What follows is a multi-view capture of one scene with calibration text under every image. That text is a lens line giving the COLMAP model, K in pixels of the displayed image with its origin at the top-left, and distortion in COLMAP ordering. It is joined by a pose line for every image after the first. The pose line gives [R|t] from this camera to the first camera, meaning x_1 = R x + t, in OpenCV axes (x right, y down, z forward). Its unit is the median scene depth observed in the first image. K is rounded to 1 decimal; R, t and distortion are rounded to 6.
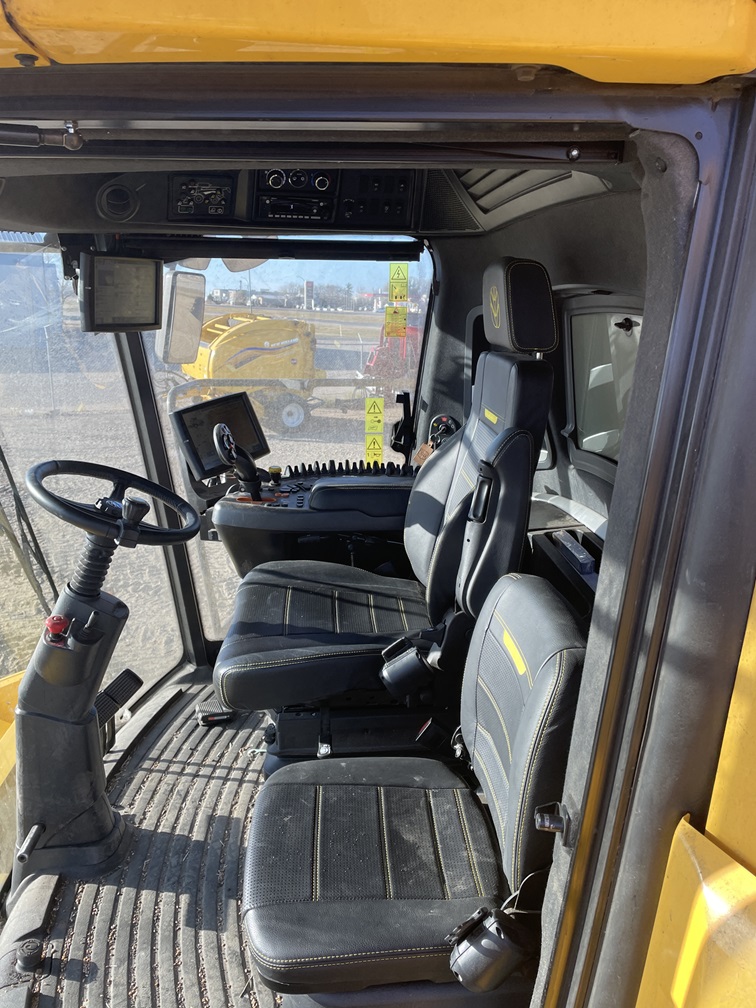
lens RADIAL K [[777.4, 0, 379.4], [0, 777.4, 503.9], [0, 0, 1]] dist [0.063994, -0.019895]
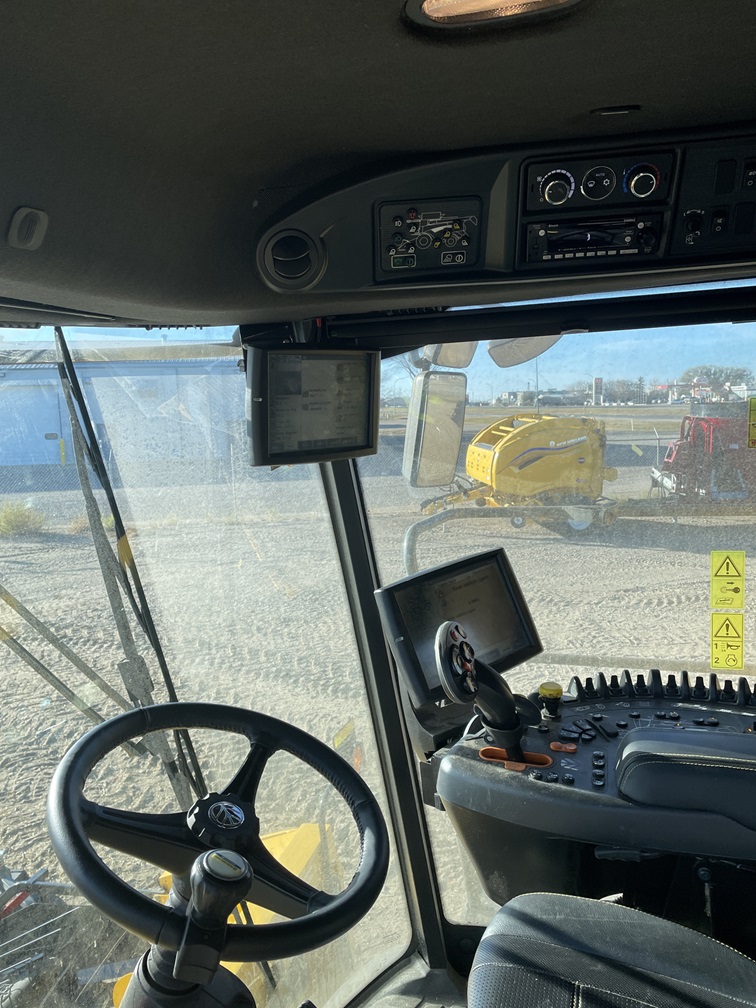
lens RADIAL K [[777.4, 0, 381.9], [0, 777.4, 502.4], [0, 0, 1]] dist [0.063994, -0.019895]
pose [[0.936355, -0.010573, -0.350896, -0.047943], [-0.033441, 0.992314, -0.119137, -0.107154], [0.349459, 0.123289, 0.928805, 0.410715]]
